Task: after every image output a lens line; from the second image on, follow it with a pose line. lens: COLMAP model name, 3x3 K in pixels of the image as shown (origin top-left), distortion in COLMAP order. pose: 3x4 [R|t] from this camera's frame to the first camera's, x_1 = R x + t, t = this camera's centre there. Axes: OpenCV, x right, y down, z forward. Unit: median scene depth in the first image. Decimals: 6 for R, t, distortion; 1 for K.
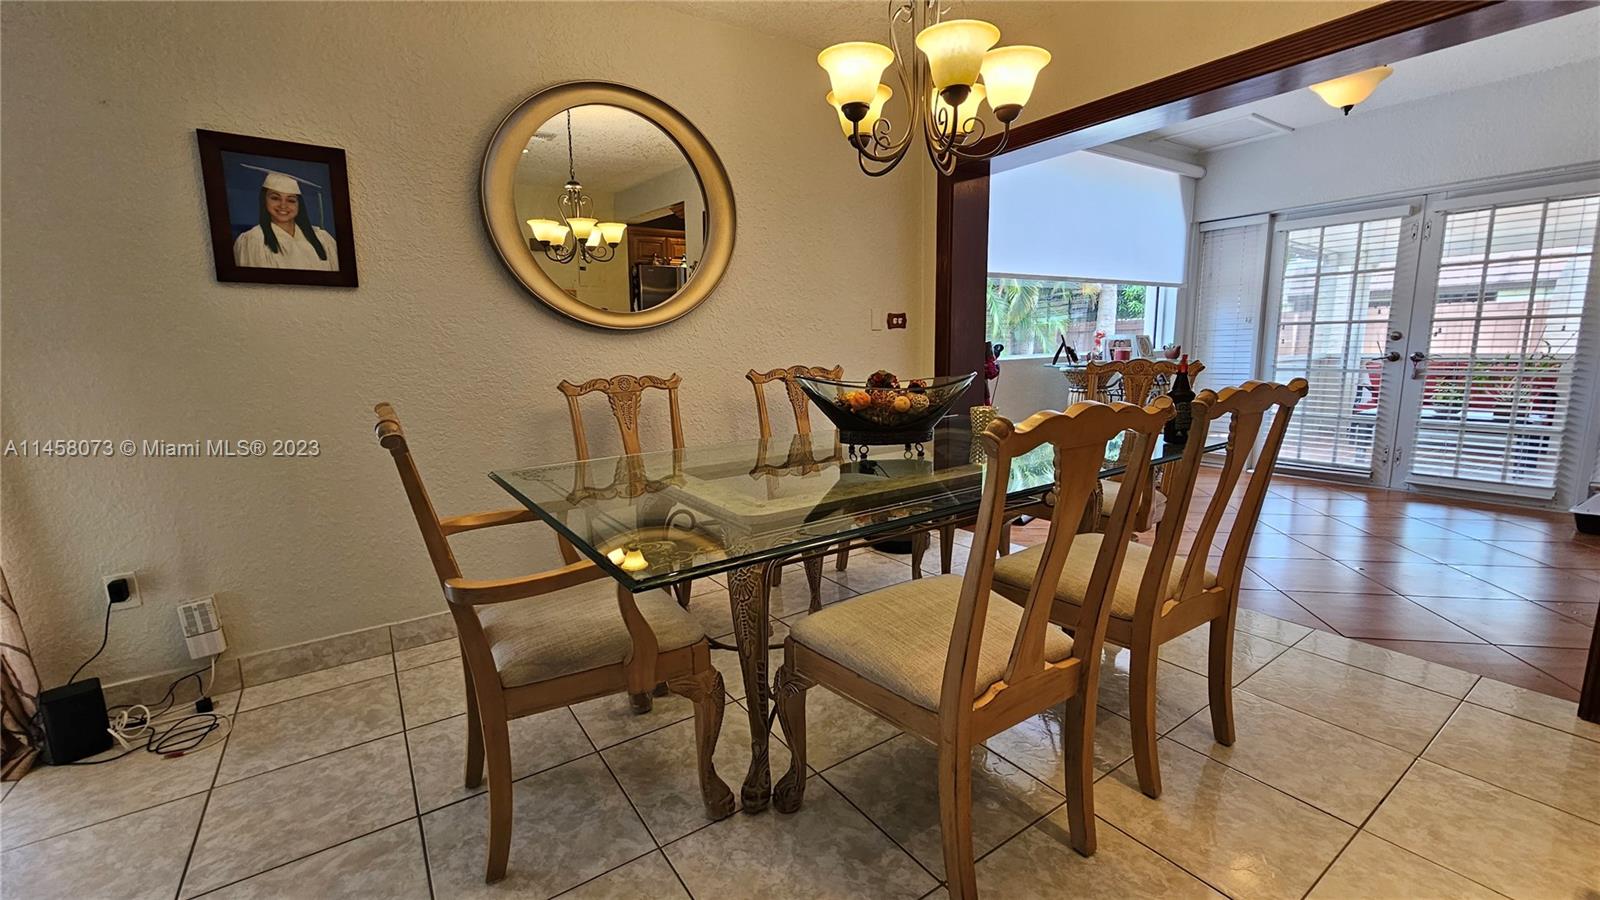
lens RADIAL K [[653.6, 0, 794.2], [0, 653.6, 455.9], [0, 0, 1]] dist [-0.006888, 0.004477]
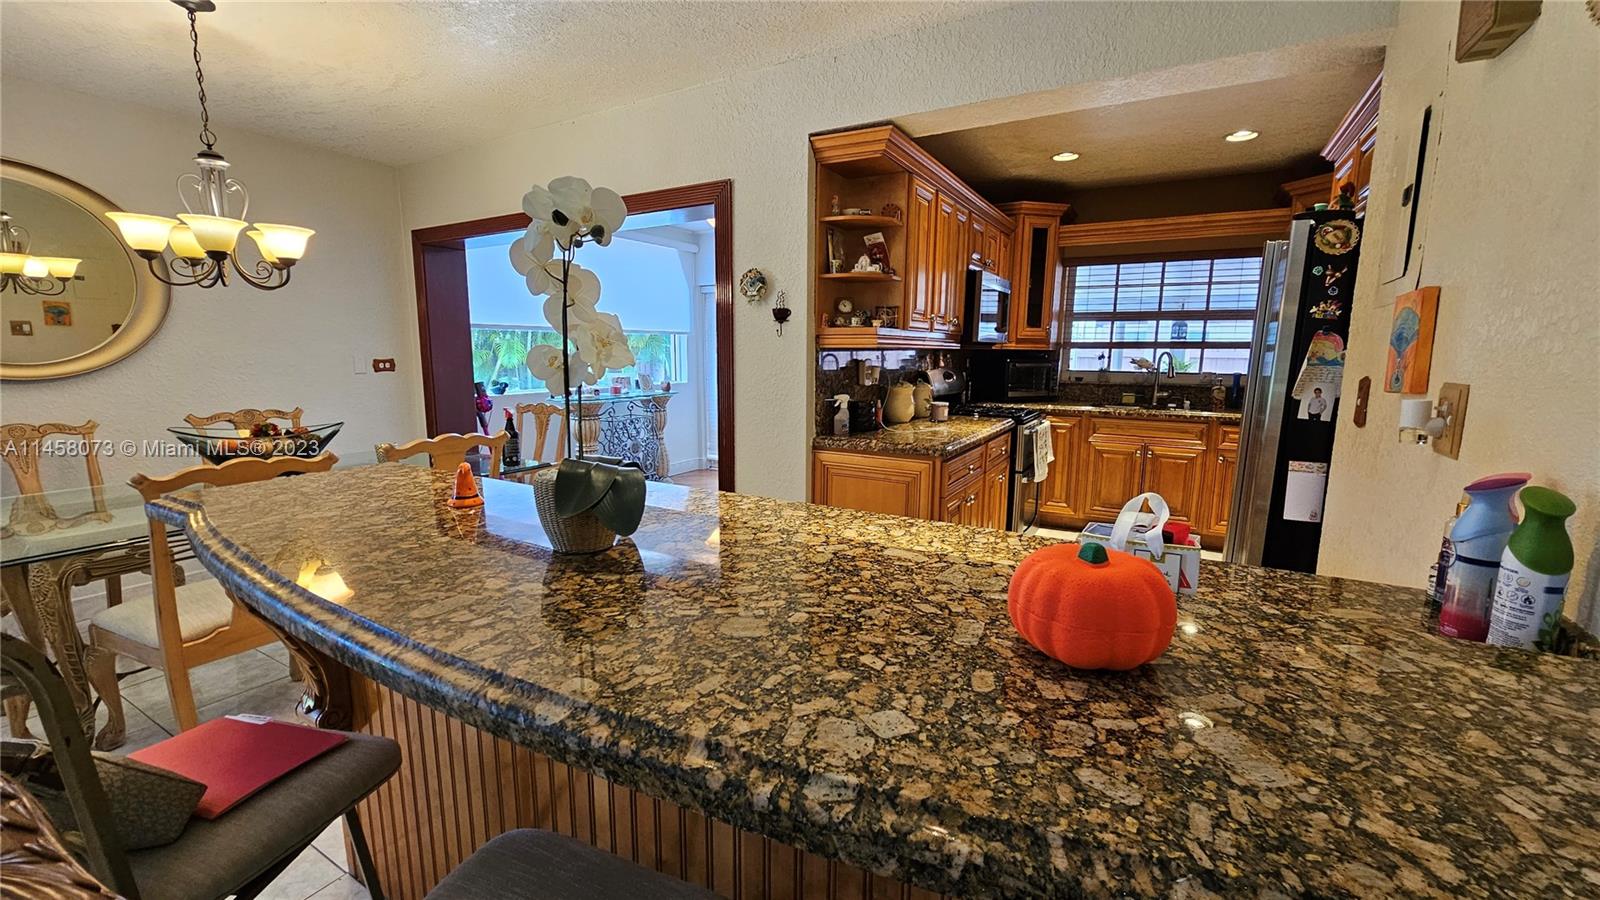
lens RADIAL K [[653.6, 0, 794.2], [0, 653.6, 455.9], [0, 0, 1]] dist [-0.006888, 0.004477]
pose [[0.904760, -0.042367, 0.423809, 0.322820], [0.049007, 0.998787, -0.004775, -0.000991], [-0.423092, 0.025090, 0.905739, -0.381771]]
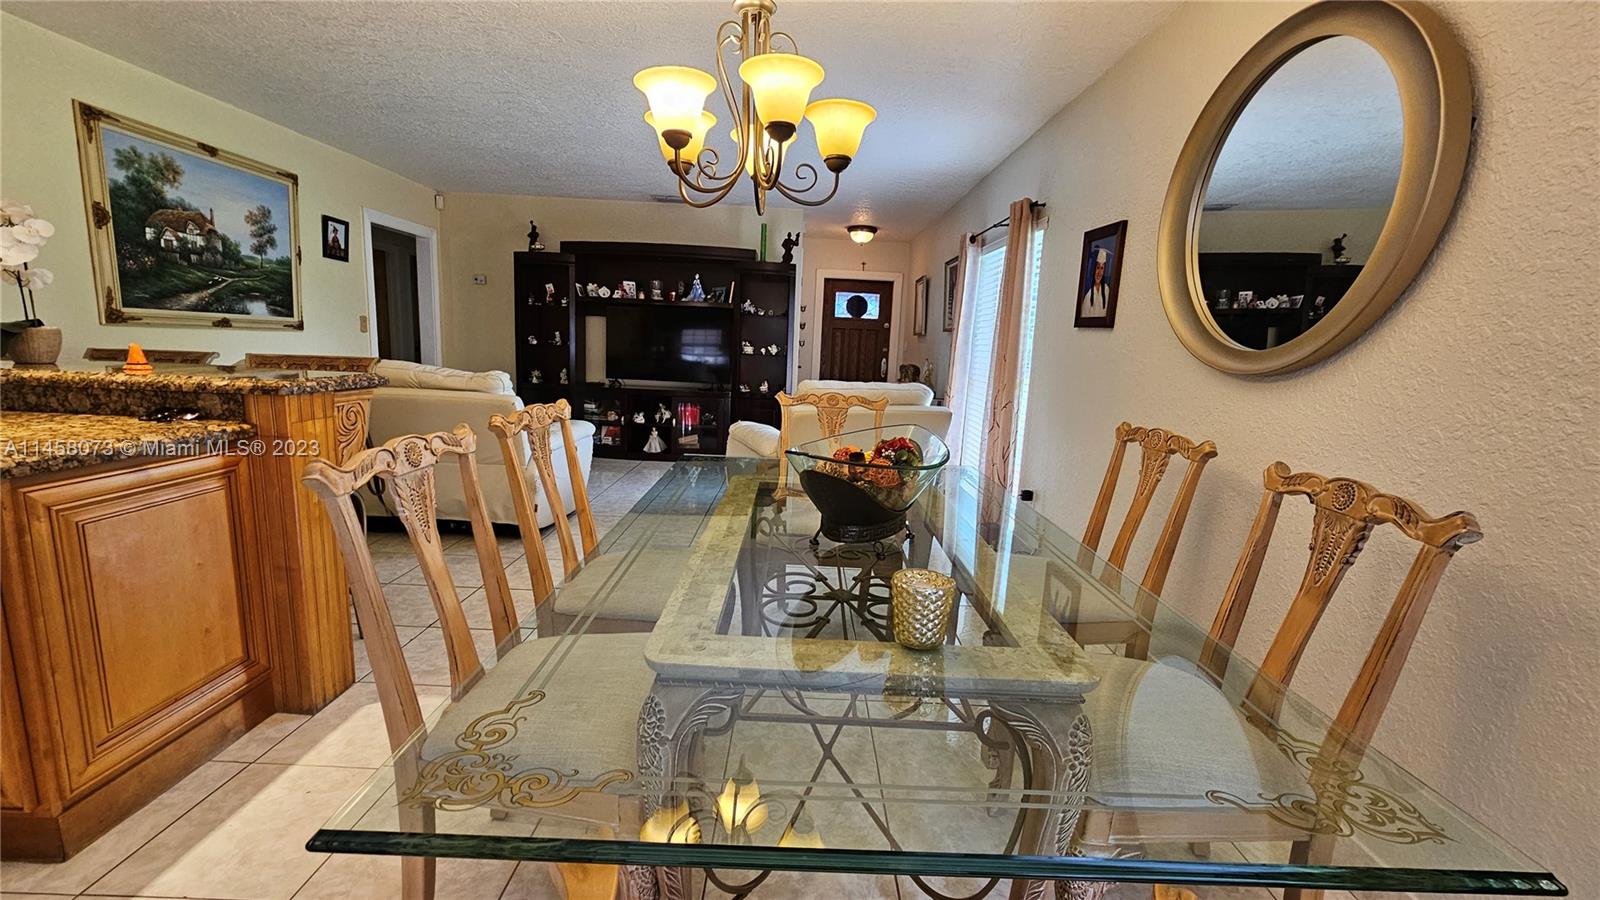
lens RADIAL K [[653.6, 0, 794.2], [0, 653.6, 455.9], [0, 0, 1]] dist [-0.006888, 0.004477]
pose [[-0.568203, 0.139771, -0.810931, 0.452522], [-0.173637, 0.942916, 0.284184, -0.172924], [0.804360, 0.302282, -0.511498, 0.760863]]
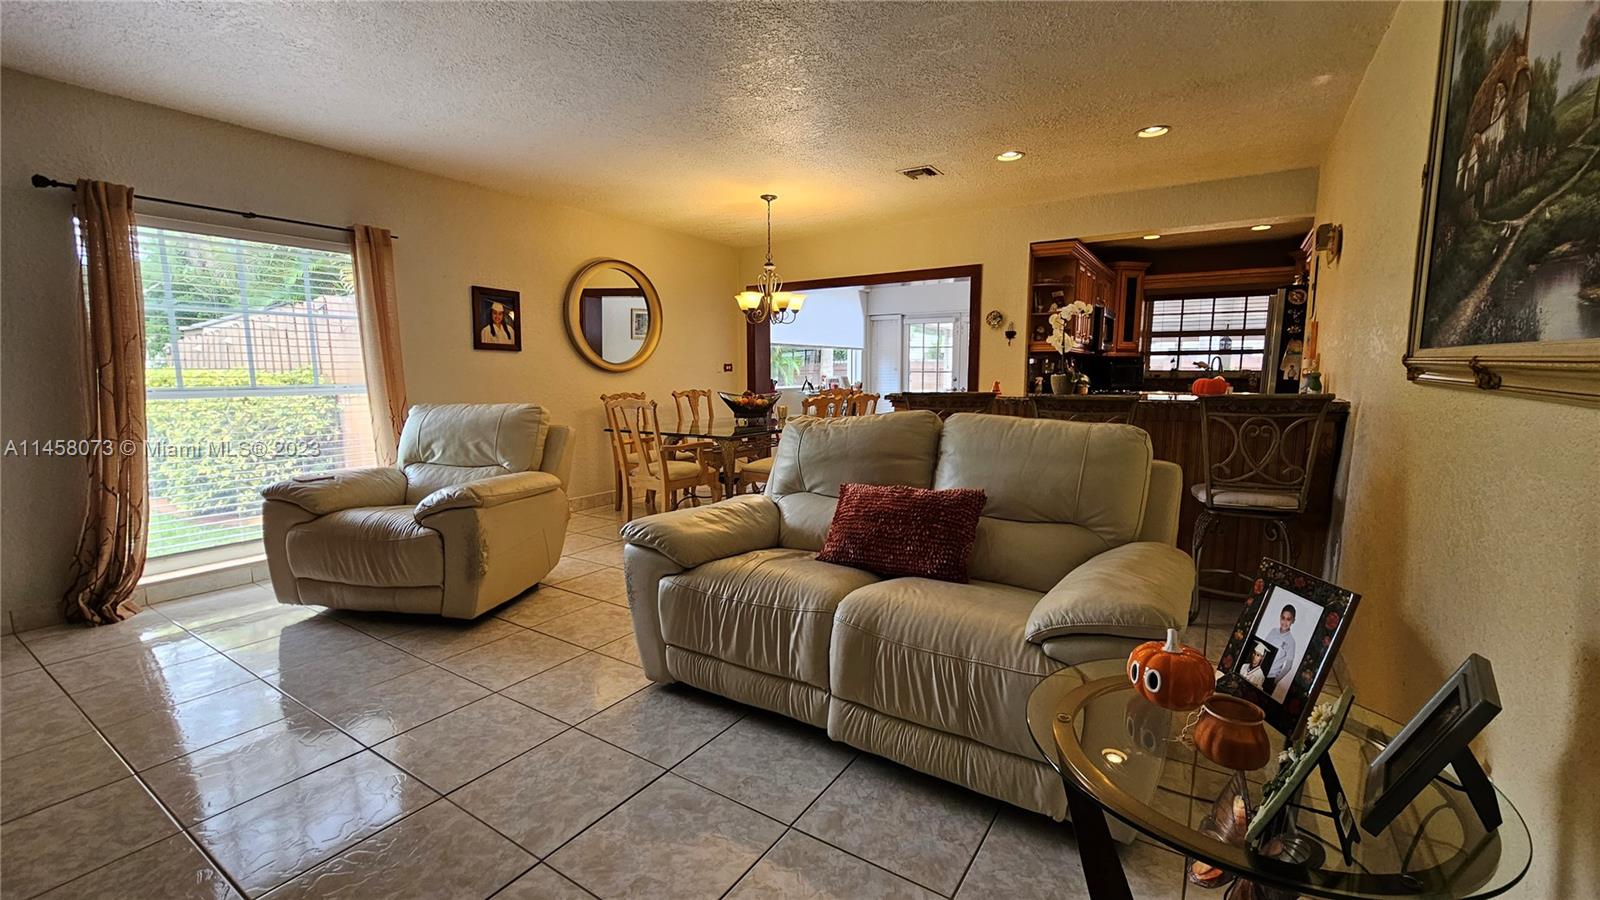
lens RADIAL K [[653.6, 0, 794.2], [0, 653.6, 455.9], [0, 0, 1]] dist [-0.006888, 0.004477]
pose [[0.925410, -0.028906, 0.377863, -0.407445], [0.047070, 0.998133, -0.038923, 0.141947], [-0.376032, 0.053806, 0.925043, -0.866374]]
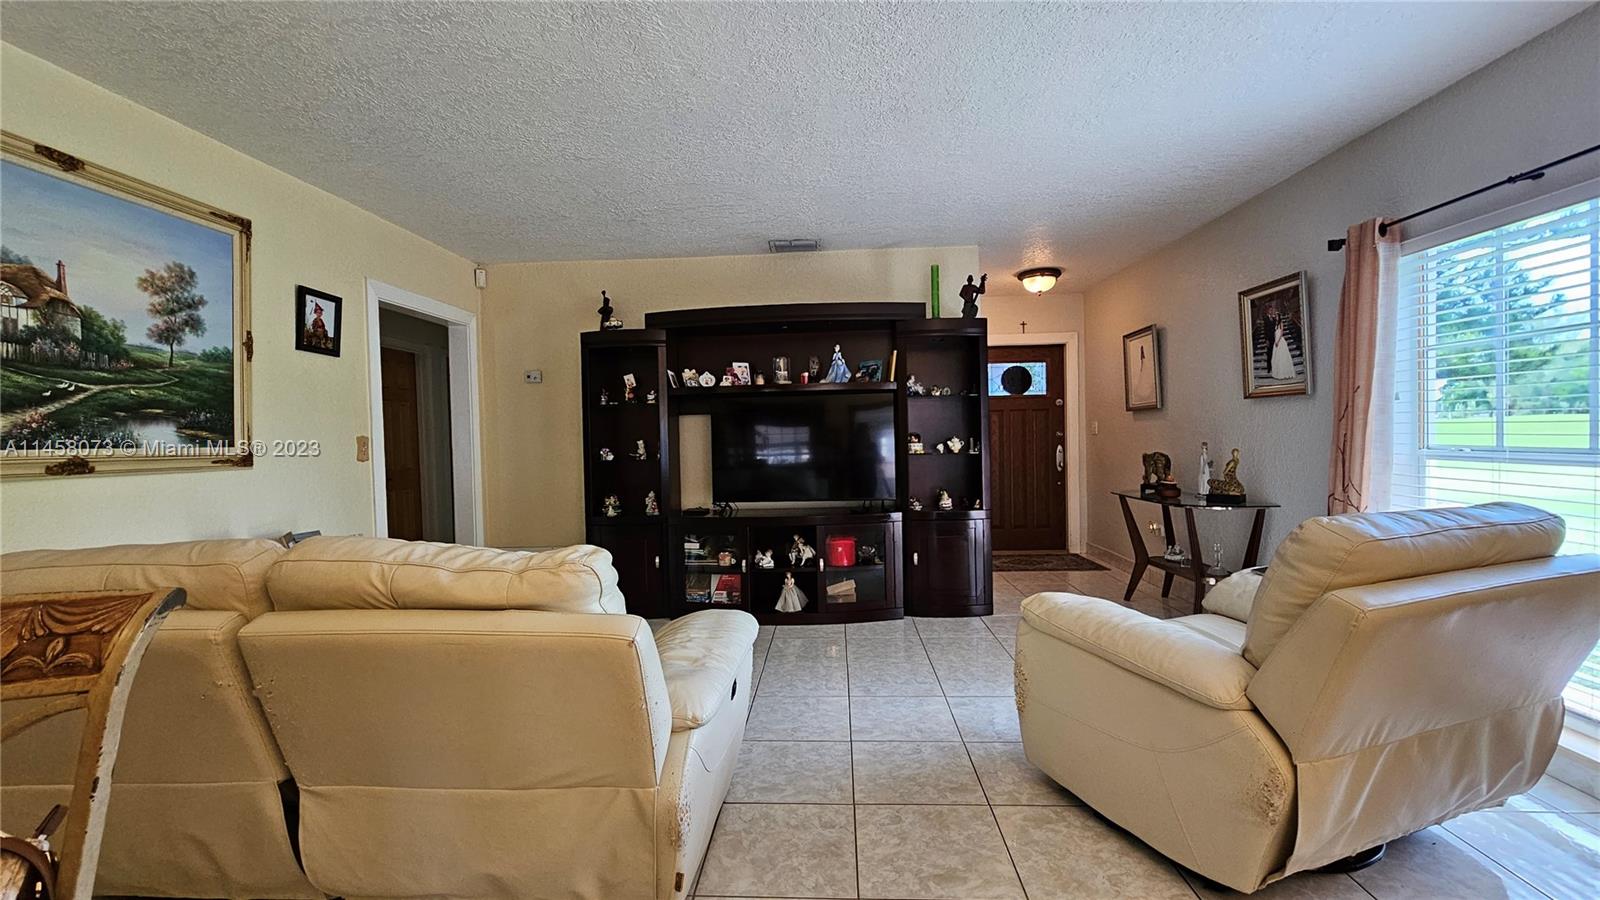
lens RADIAL K [[653.6, 0, 794.2], [0, 653.6, 455.9], [0, 0, 1]] dist [-0.006888, 0.004477]
pose [[-0.613771, 0.063607, -0.786917, 0.162411], [-0.099190, 0.982638, 0.156792, -0.078870], [0.783228, 0.174289, -0.596806, 0.258329]]
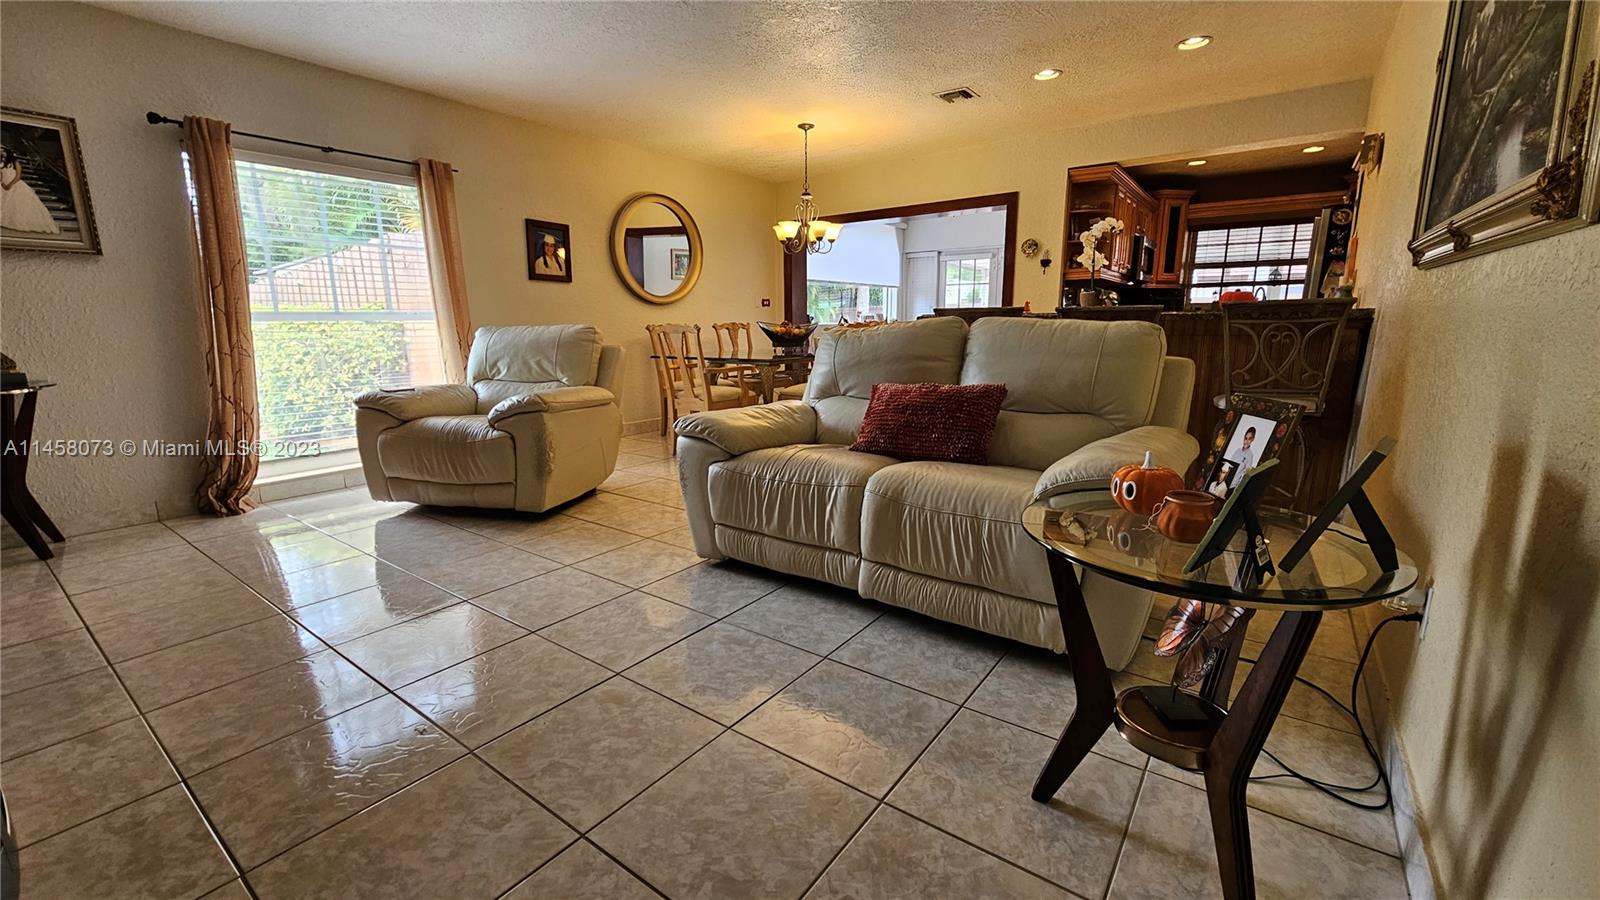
lens RADIAL K [[653.6, 0, 794.2], [0, 653.6, 455.9], [0, 0, 1]] dist [-0.006888, 0.004477]
pose [[0.945068, -0.052925, 0.322561, -0.435315], [0.046382, 0.998533, 0.027942, 0.209531], [-0.323566, -0.011446, 0.946136, -0.930242]]
